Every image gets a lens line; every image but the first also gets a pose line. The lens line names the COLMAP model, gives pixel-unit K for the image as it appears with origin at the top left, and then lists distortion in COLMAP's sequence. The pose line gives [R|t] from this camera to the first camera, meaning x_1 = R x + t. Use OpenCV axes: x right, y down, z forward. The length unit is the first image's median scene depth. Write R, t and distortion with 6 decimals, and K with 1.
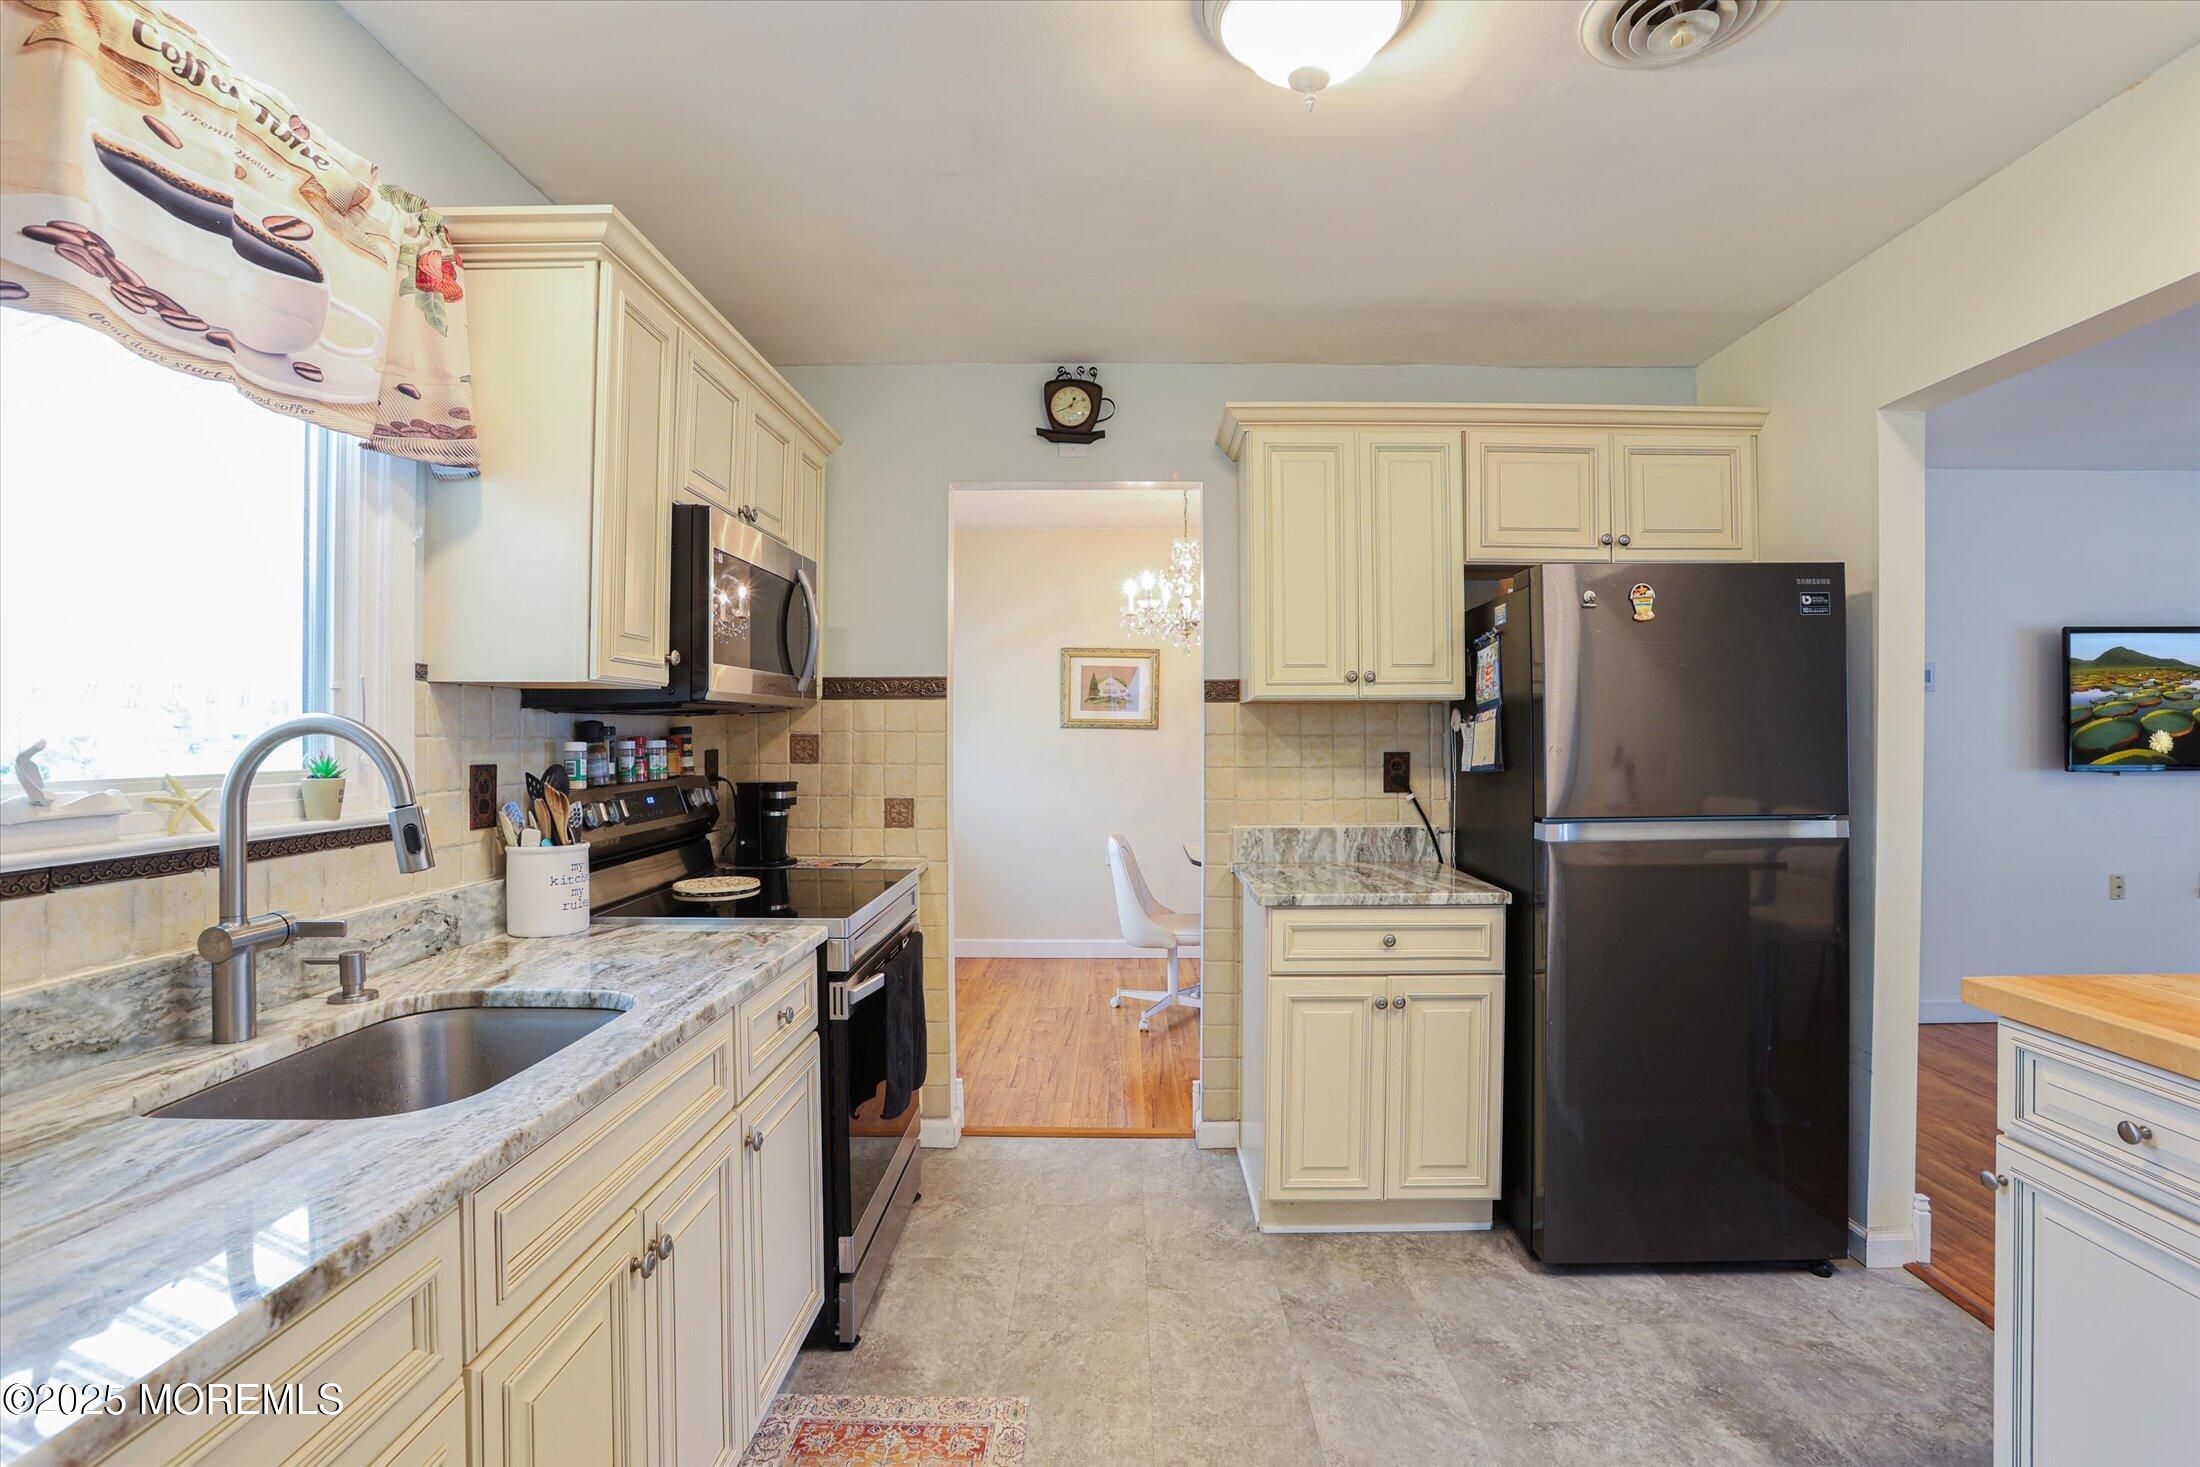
lens RADIAL K [[1025.7, 0, 1126.3], [0, 1025.7, 725.8], [0, 0, 1]] dist [-0.077612, 0.031319]
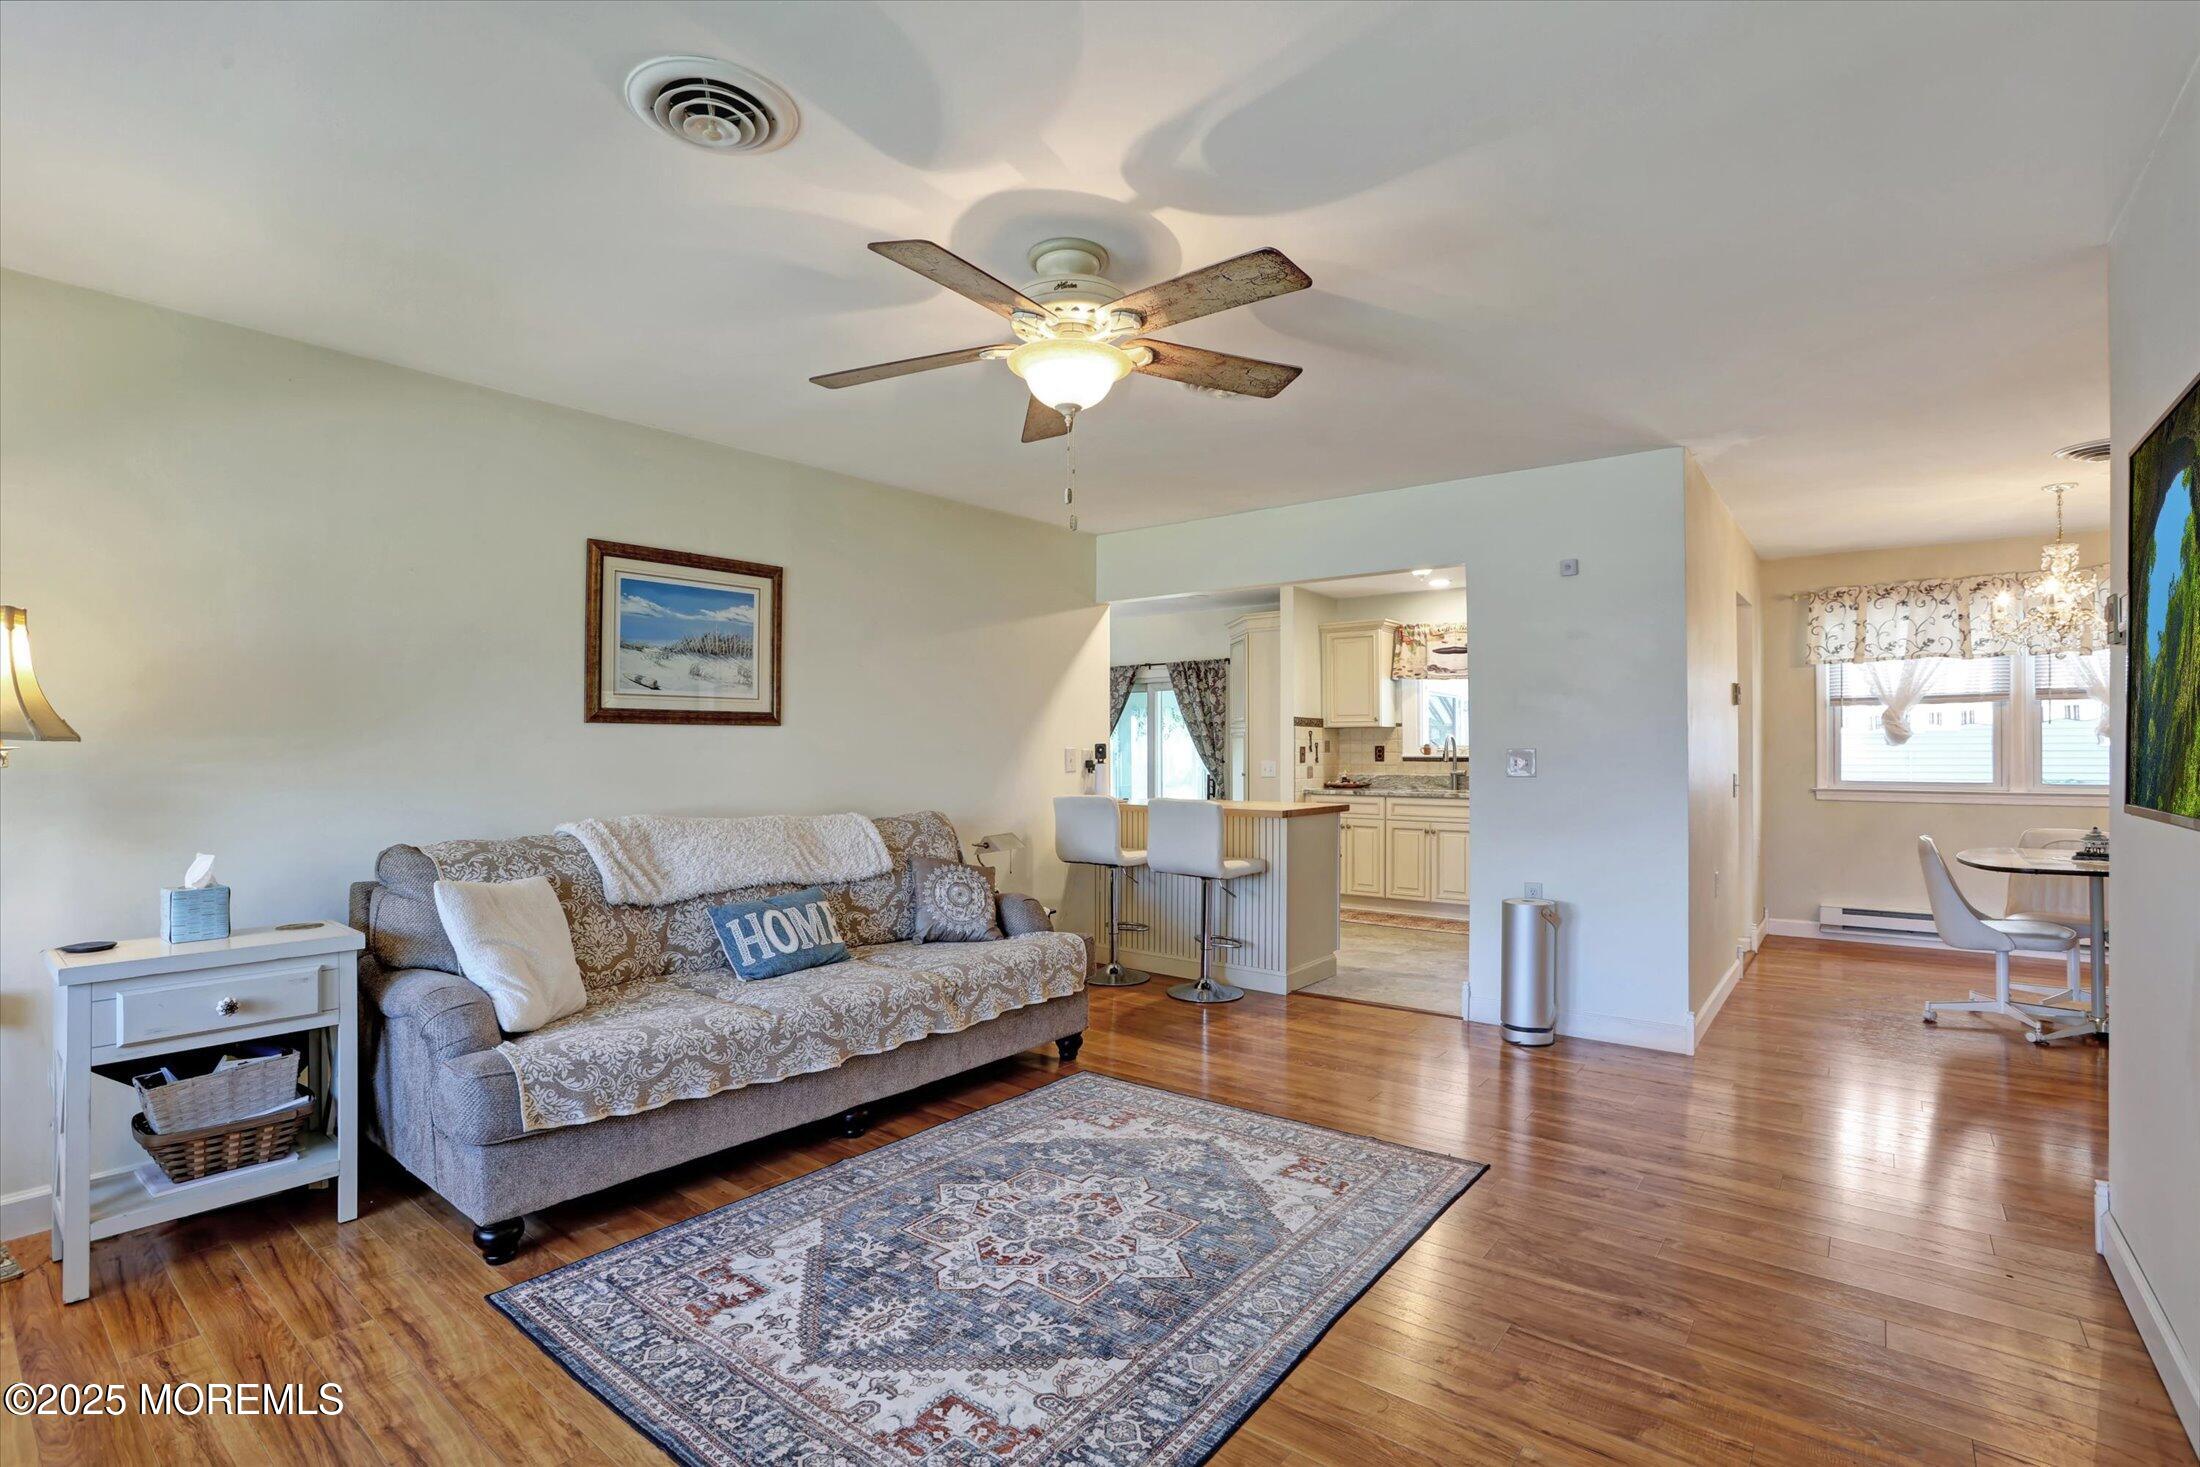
lens RADIAL K [[1034.0, 0, 1058.9], [0, 1034.0, 743.9], [0, 0, 1]] dist [-0.074225, 0.024911]
pose [[-0.645756, 0.003033, -0.763538, 2.653084], [0.008254, 0.999961, -0.003008, 0.021665], [0.763499, -0.008245, -0.645756, 1.576084]]
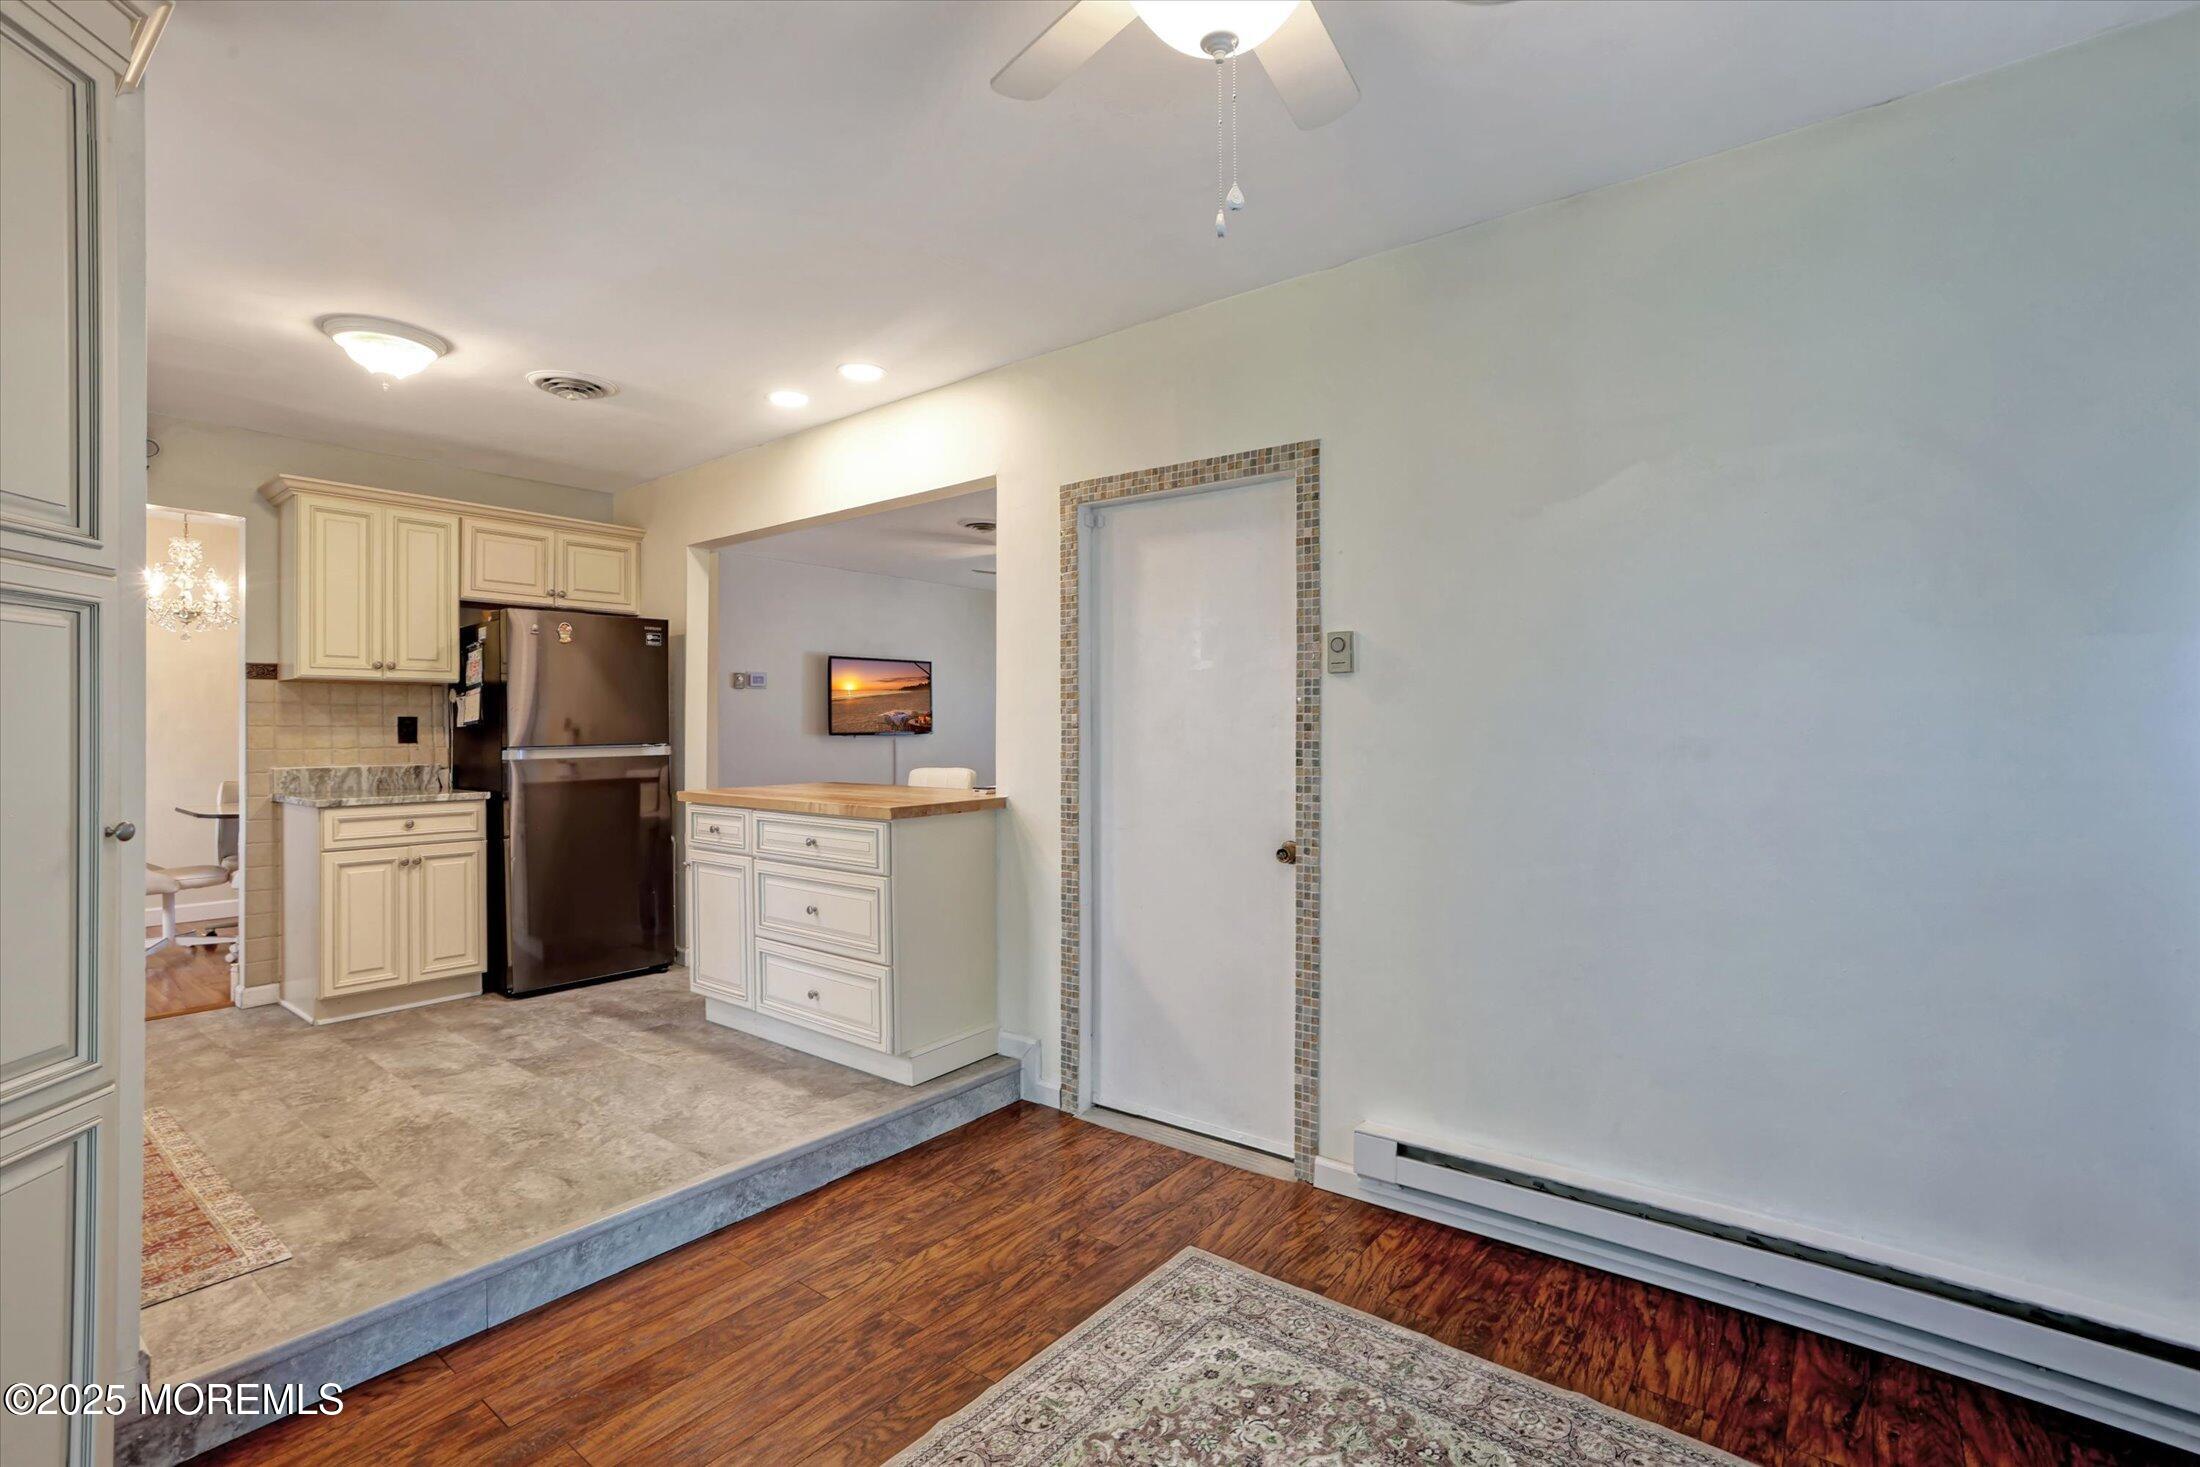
lens RADIAL K [[998.9, 0, 1105.4], [0, 998.9, 726.1], [0, 0, 1]] dist [-0.057429, 0.028592]
pose [[0.613016, 0.000759, 0.790070, -0.306877], [-0.000797, 1.000000, -0.000343, 0.049683], [-0.790070, -0.000420, 0.613017, -0.880324]]
